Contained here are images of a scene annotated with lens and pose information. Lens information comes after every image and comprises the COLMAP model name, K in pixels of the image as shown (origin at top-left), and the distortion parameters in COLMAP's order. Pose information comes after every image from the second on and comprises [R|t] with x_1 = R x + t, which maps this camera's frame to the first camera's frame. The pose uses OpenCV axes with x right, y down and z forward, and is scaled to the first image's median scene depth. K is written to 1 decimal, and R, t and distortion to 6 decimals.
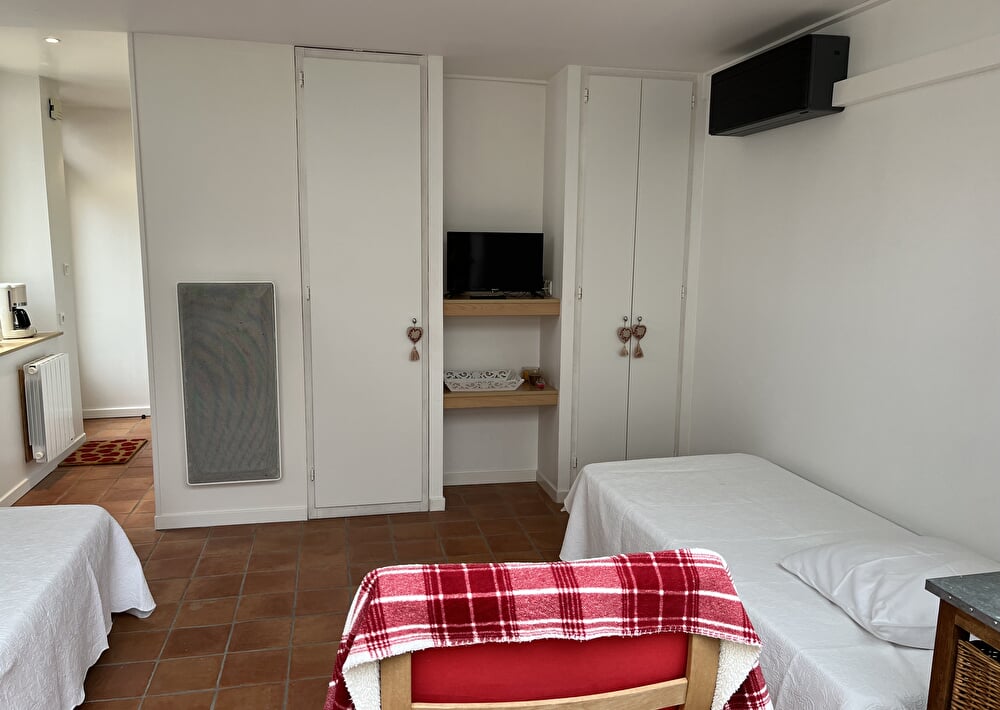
lens RADIAL K [[757.6, 0, 499.8], [0, 757.6, 367.9], [0, 0, 1]] dist [0.080574, -0.124980]
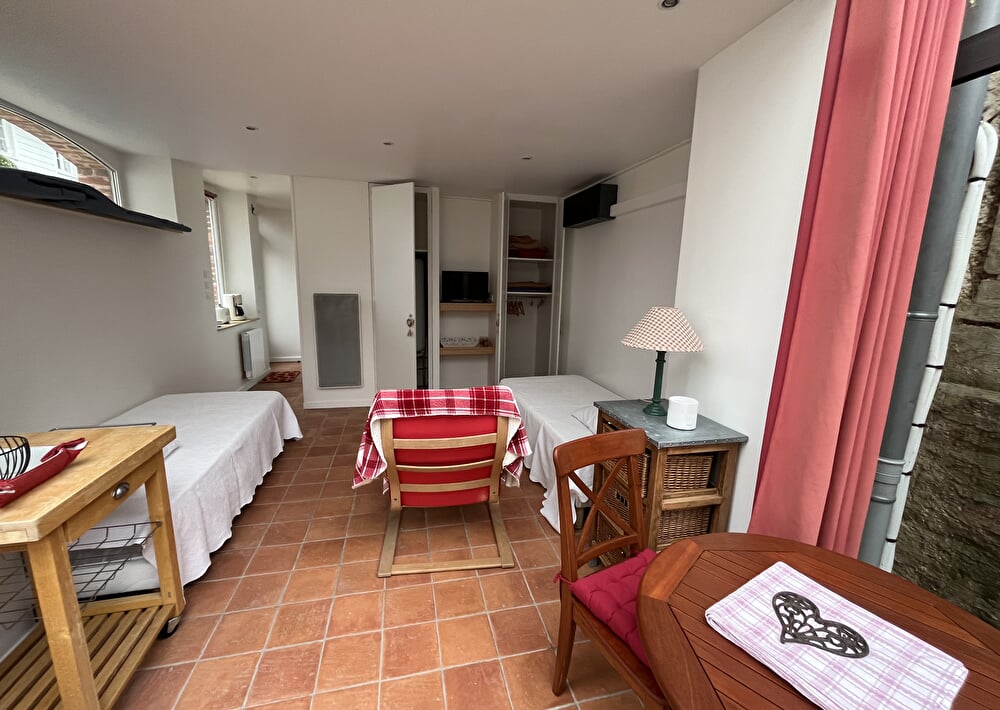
lens RADIAL K [[403.2, 0, 496.8], [0, 403.2, 356.4], [0, 0, 1]] dist [-0.006351, 0.000042]
pose [[0.999772, 0.009222, 0.019265, 0.094310], [-0.009689, 0.999658, 0.024275, 0.043486], [-0.019035, -0.024456, 0.999520, -0.186440]]
